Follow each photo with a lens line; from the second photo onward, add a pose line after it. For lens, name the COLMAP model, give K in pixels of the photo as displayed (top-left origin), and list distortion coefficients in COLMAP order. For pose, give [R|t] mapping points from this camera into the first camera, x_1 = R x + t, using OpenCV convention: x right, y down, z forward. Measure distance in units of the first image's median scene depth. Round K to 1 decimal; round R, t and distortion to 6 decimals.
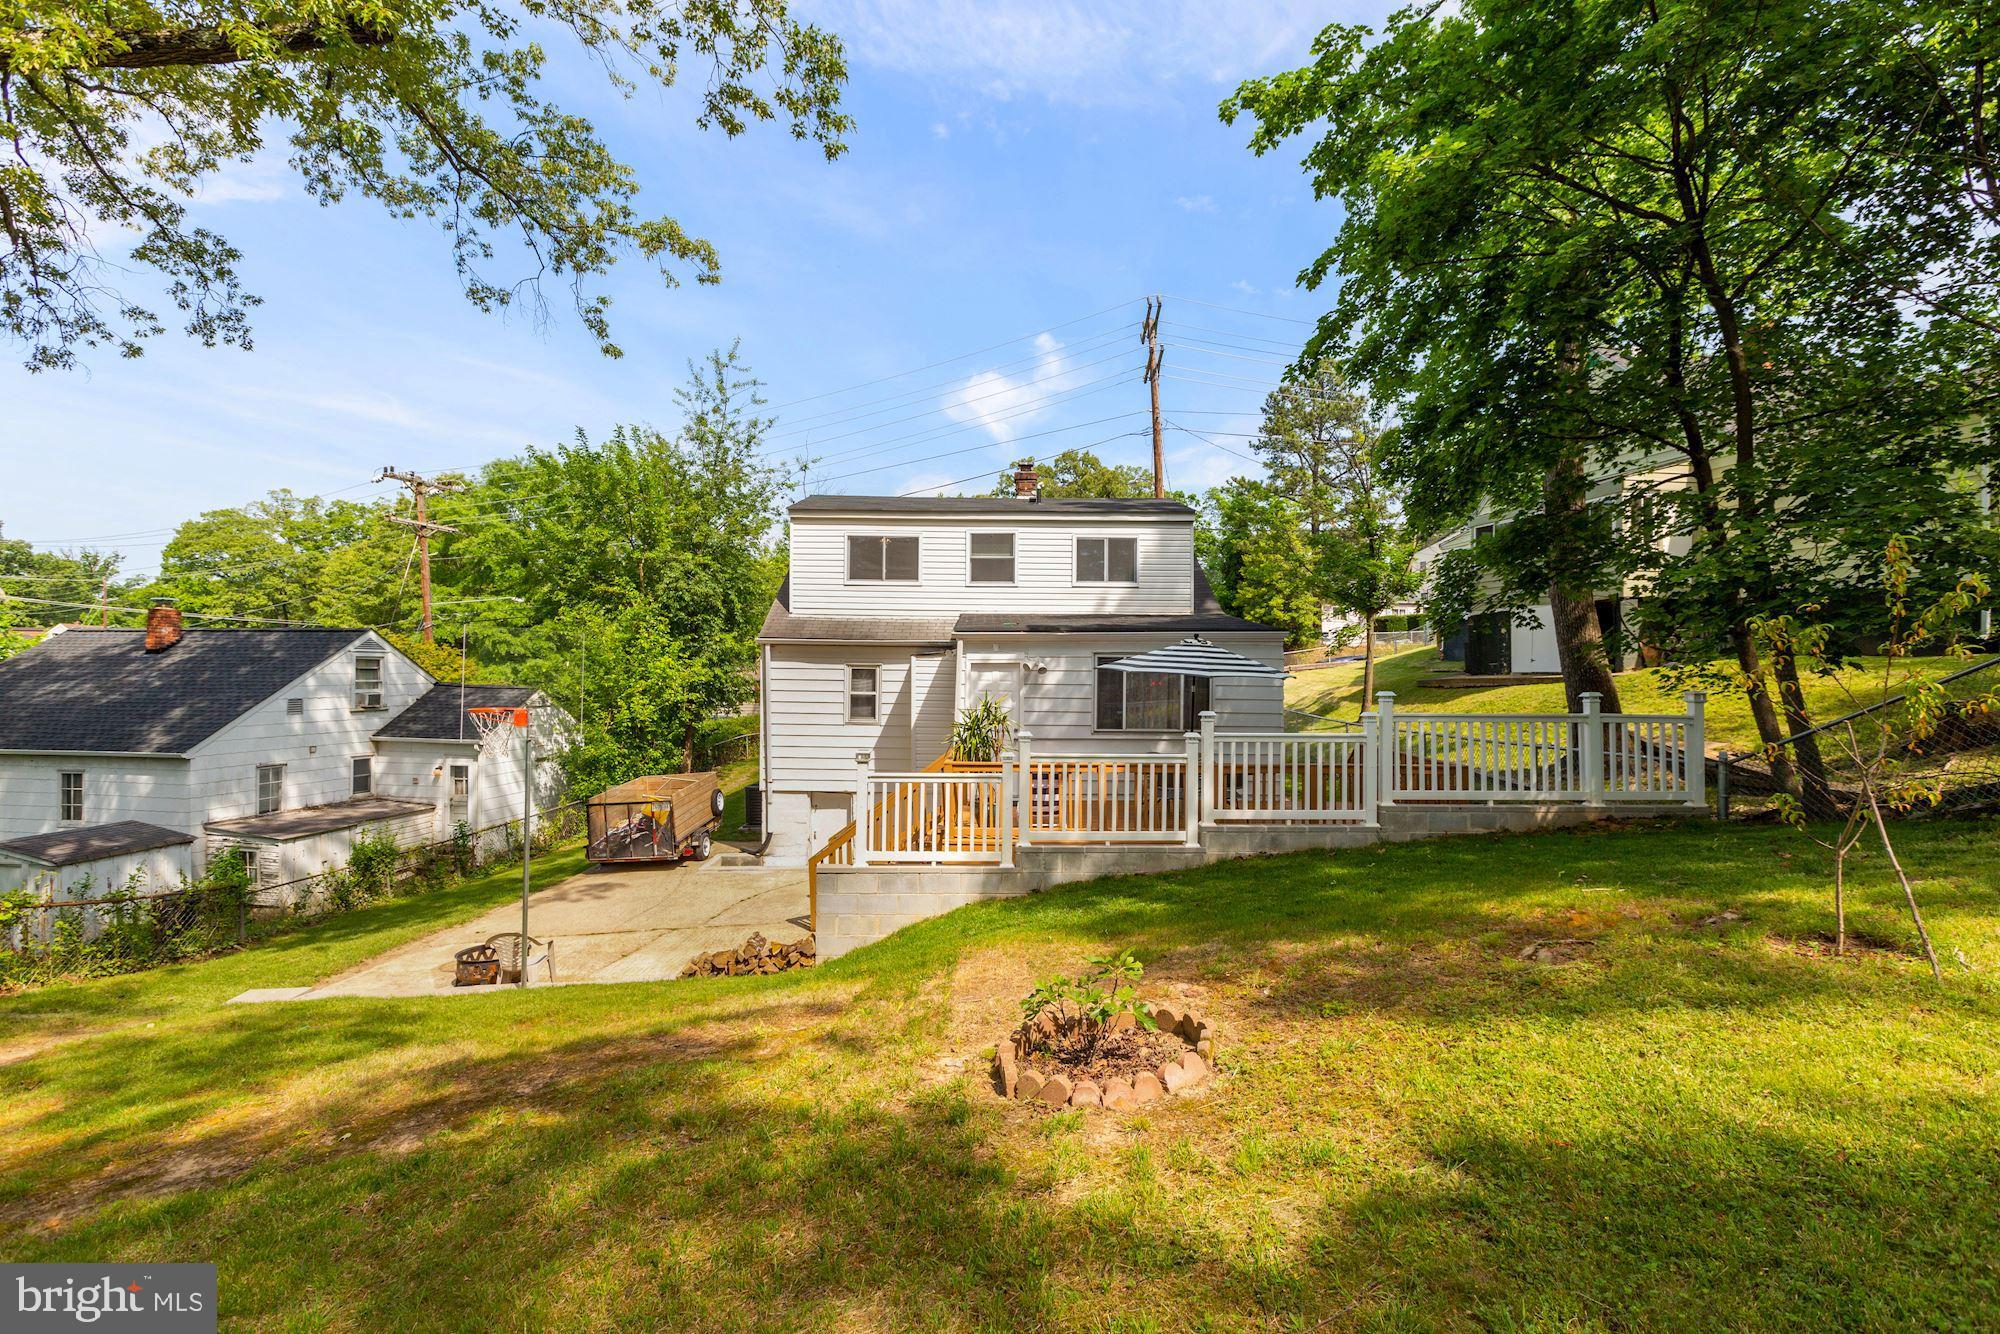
lens RADIAL K [[914.5, 0, 996.0], [0, 914.5, 641.8], [0, 0, 1]] dist [0.000651, -0.001508]
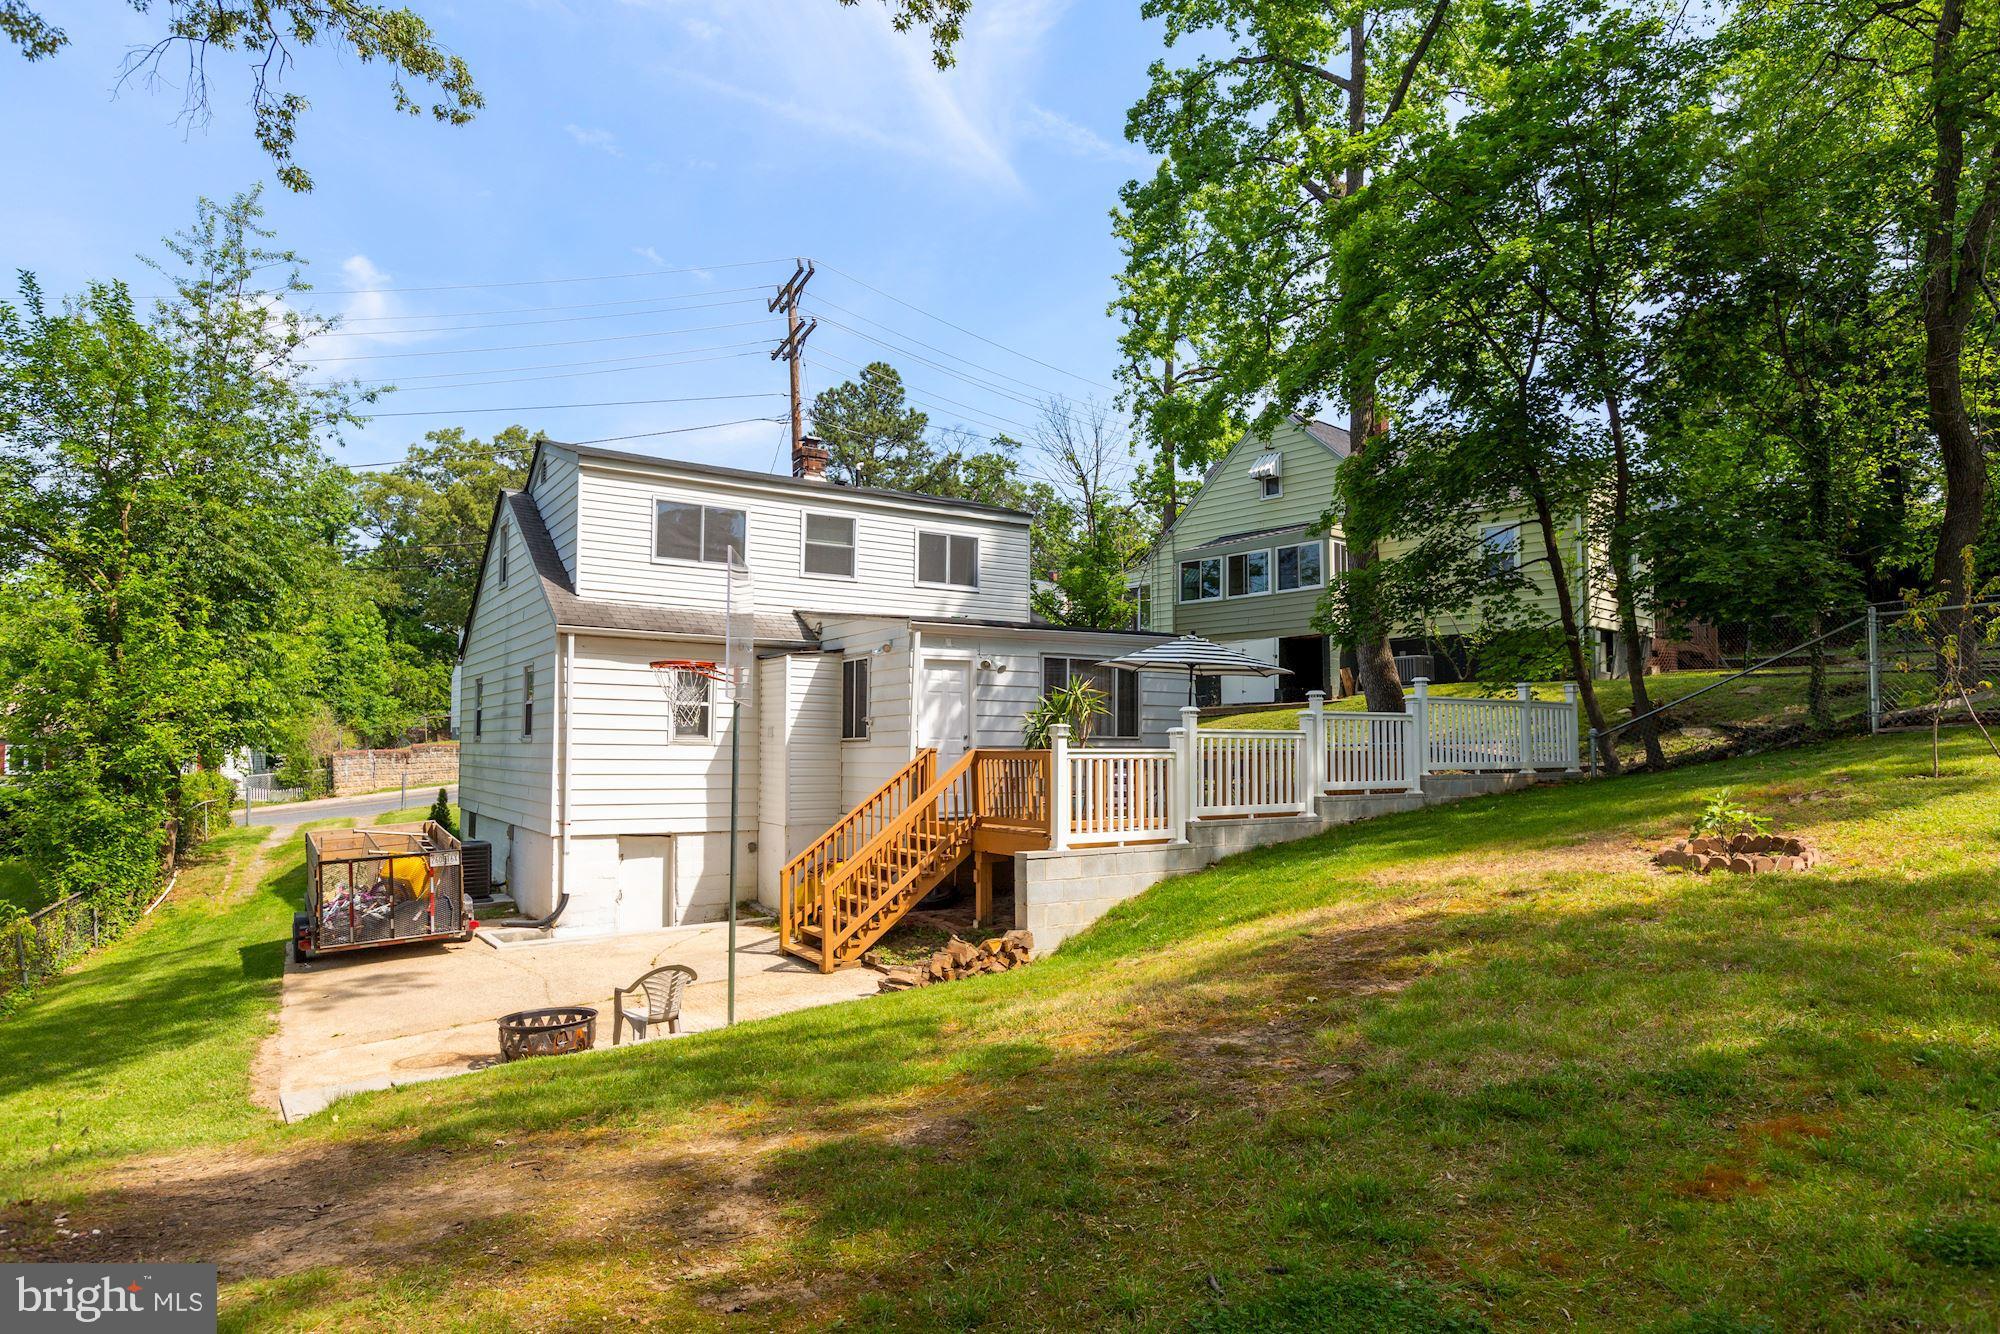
lens RADIAL K [[1191.0, 0, 1000.0], [0, 1191.0, 667.0], [0, 0, 1]] dist [0.000920, -0.000349]
pose [[0.832508, 0.034405, 0.552943, -0.471362], [-0.014111, 0.999063, -0.040917, 0.060715], [-0.553833, 0.026262, 0.832214, 0.018671]]
